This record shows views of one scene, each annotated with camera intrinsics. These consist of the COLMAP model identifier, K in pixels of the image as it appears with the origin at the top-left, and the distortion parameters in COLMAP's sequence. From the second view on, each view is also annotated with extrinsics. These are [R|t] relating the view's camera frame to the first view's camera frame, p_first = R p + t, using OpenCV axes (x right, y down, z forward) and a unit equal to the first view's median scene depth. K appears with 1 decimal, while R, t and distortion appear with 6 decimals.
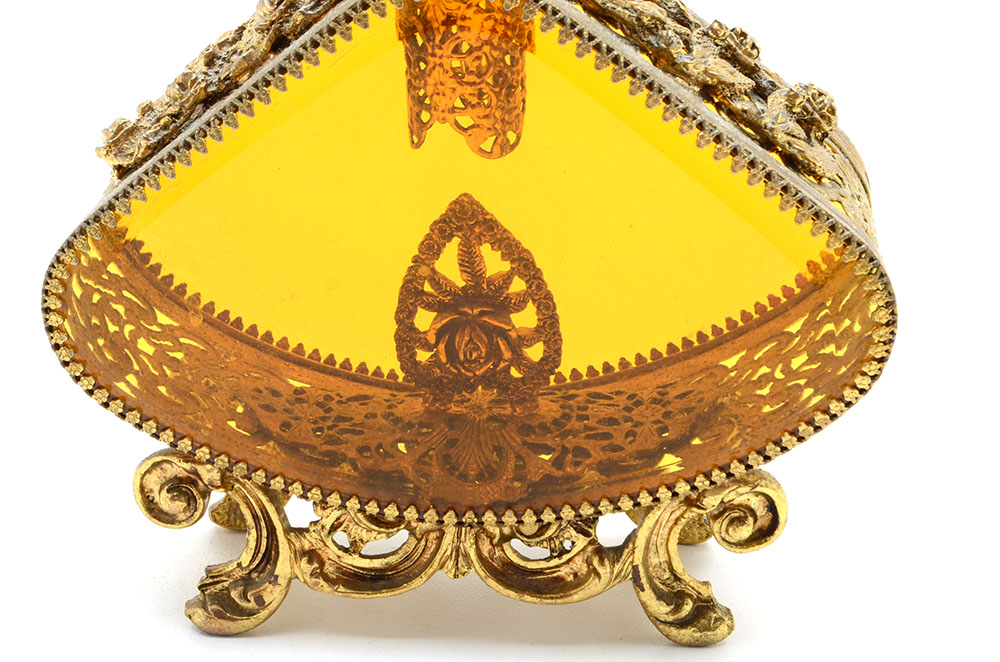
lens RADIAL K [[2187.1, 0, 523.7], [0, 2187.1, 374.7], [0, 0, 1]] dist [-0.001641, 0.000000]
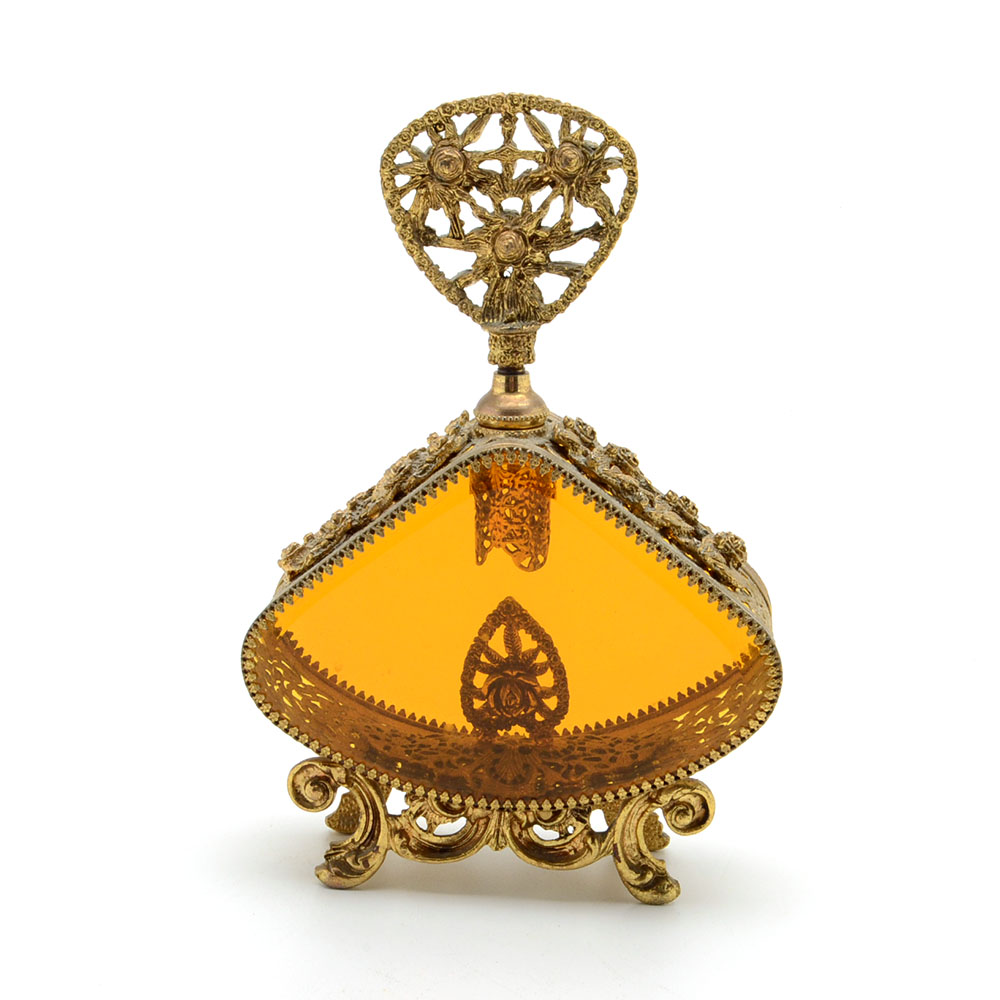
lens RADIAL K [[2337.6, 0, 500.5], [0, 2337.6, 499.9], [0, 0, 1]] dist [-0.165684, 0.000000]
pose [[0.999748, 0.022407, -0.001554, -0.031920], [-0.022228, 0.977098, -0.211625, 0.201799], [-0.003223, 0.211606, 0.977350, -0.642715]]
